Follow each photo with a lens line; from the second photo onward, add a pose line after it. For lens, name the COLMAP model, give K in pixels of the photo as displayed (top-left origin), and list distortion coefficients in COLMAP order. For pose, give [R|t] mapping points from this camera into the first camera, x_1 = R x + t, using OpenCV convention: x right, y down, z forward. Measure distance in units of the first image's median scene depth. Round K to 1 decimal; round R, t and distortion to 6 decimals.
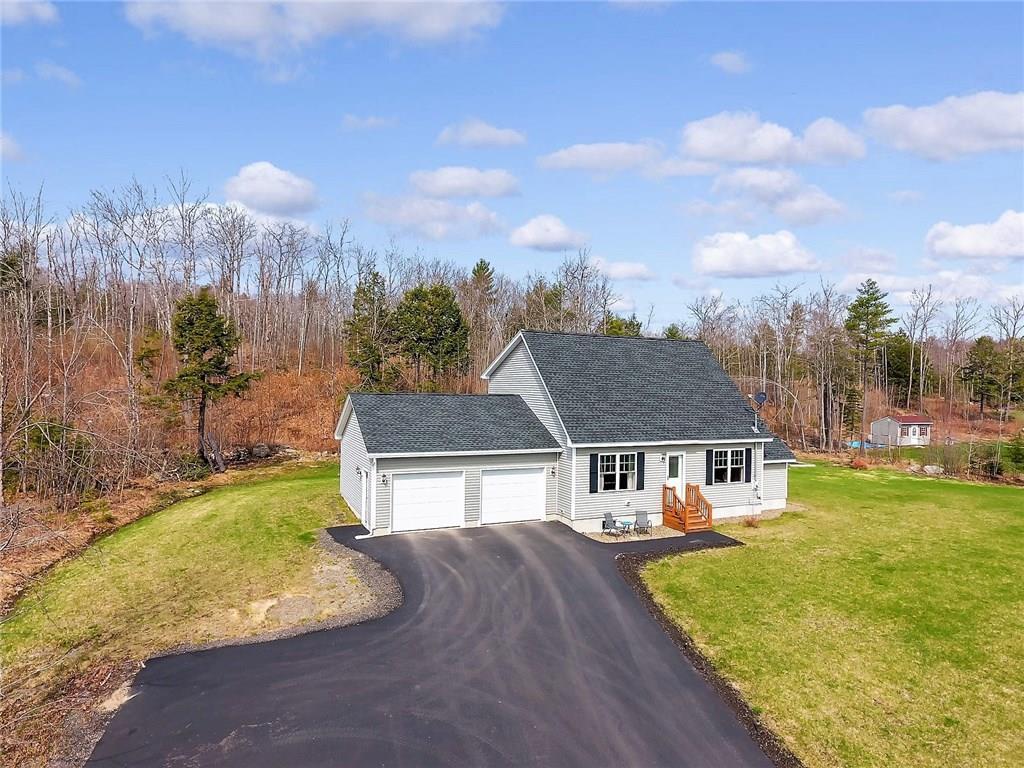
lens RADIAL K [[597.2, 0, 499.1], [0, 597.2, 362.0], [0, 0, 1]] dist [-0.002727, -0.001094]
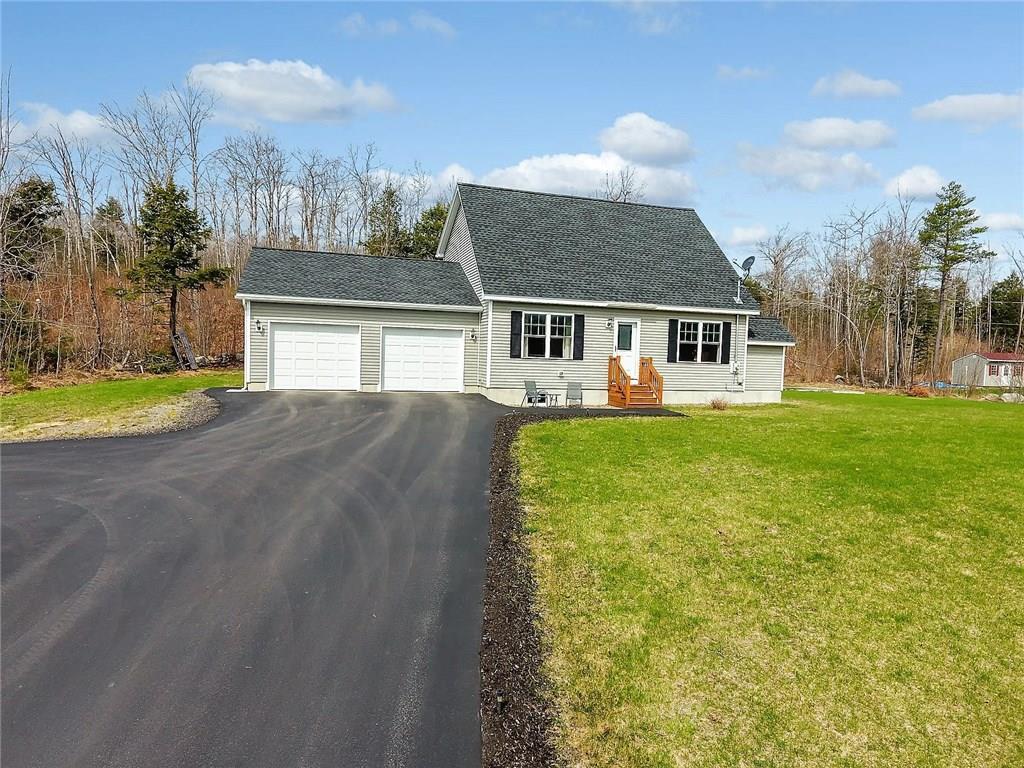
lens RADIAL K [[604.0, 0, 494.5], [0, 604.0, 358.6], [0, 0, 1]] dist [-0.000818, -0.000699]
pose [[0.991578, 0.018708, -0.128149, 0.230748], [-0.011682, 0.998398, 0.055363, 0.168334], [0.128980, -0.053400, 0.990208, 0.151698]]
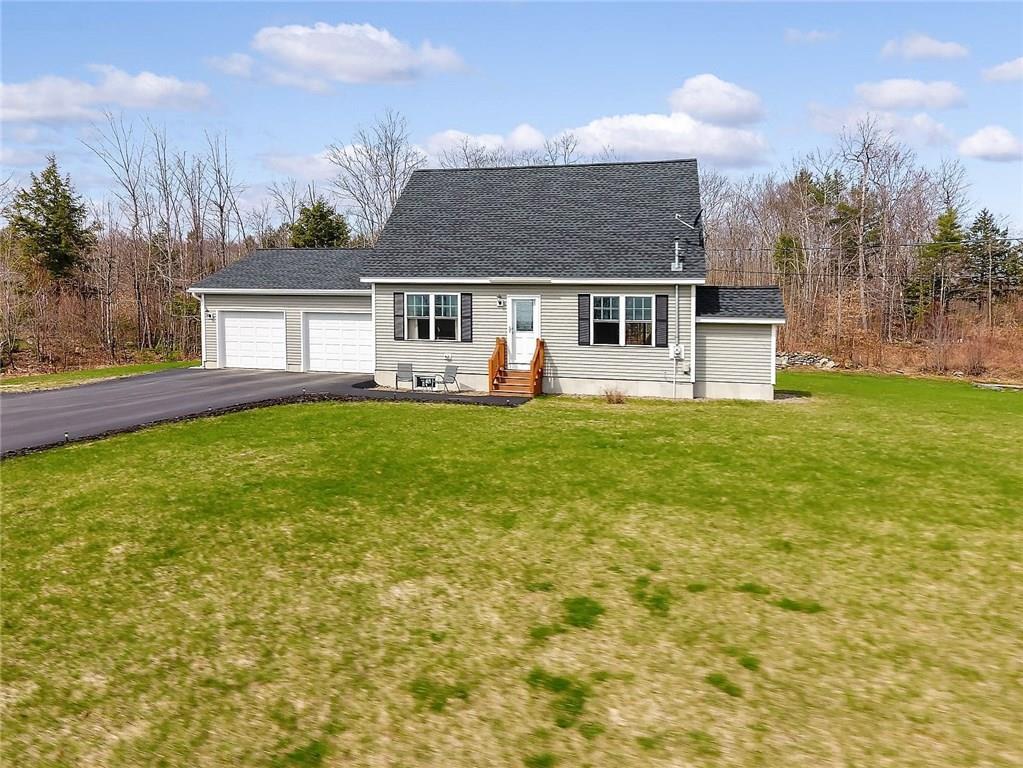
lens RADIAL K [[590.5, 0, 474.5], [0, 590.5, 336.1], [0, 0, 1]] dist [0.000146, -0.000230]
pose [[0.794838, 0.007504, -0.606775, 0.713634], [0.013246, 0.999471, 0.029713, 0.185342], [0.606677, -0.031654, 0.794318, 0.404709]]
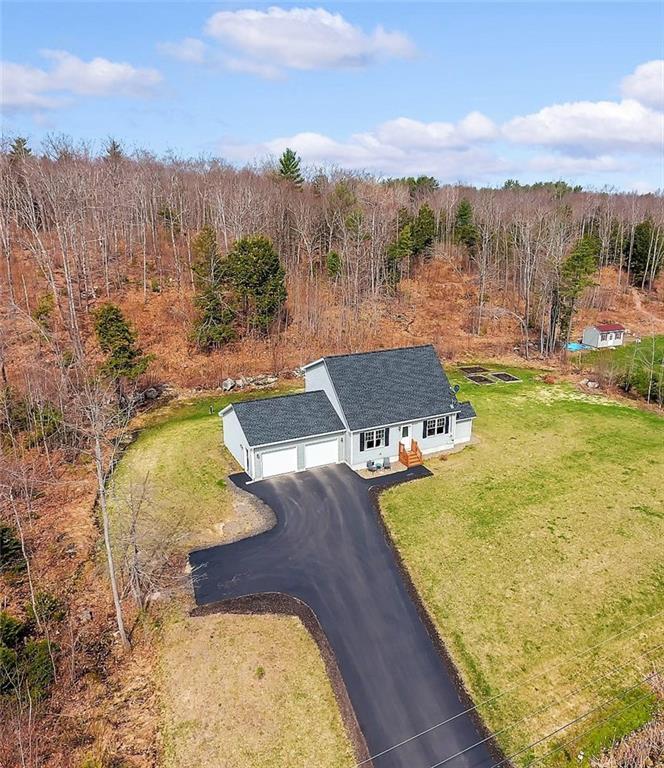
lens RADIAL K [[578.7, 0, 356.3], [0, 578.7, 382.7], [0, 0, 1]] dist [-0.003914, -0.000525]
pose [[0.996511, -0.036038, 0.075279, 0.002687], [0.011061, 0.951042, 0.308864, -0.570375], [-0.082725, -0.306953, 0.948122, -0.723261]]
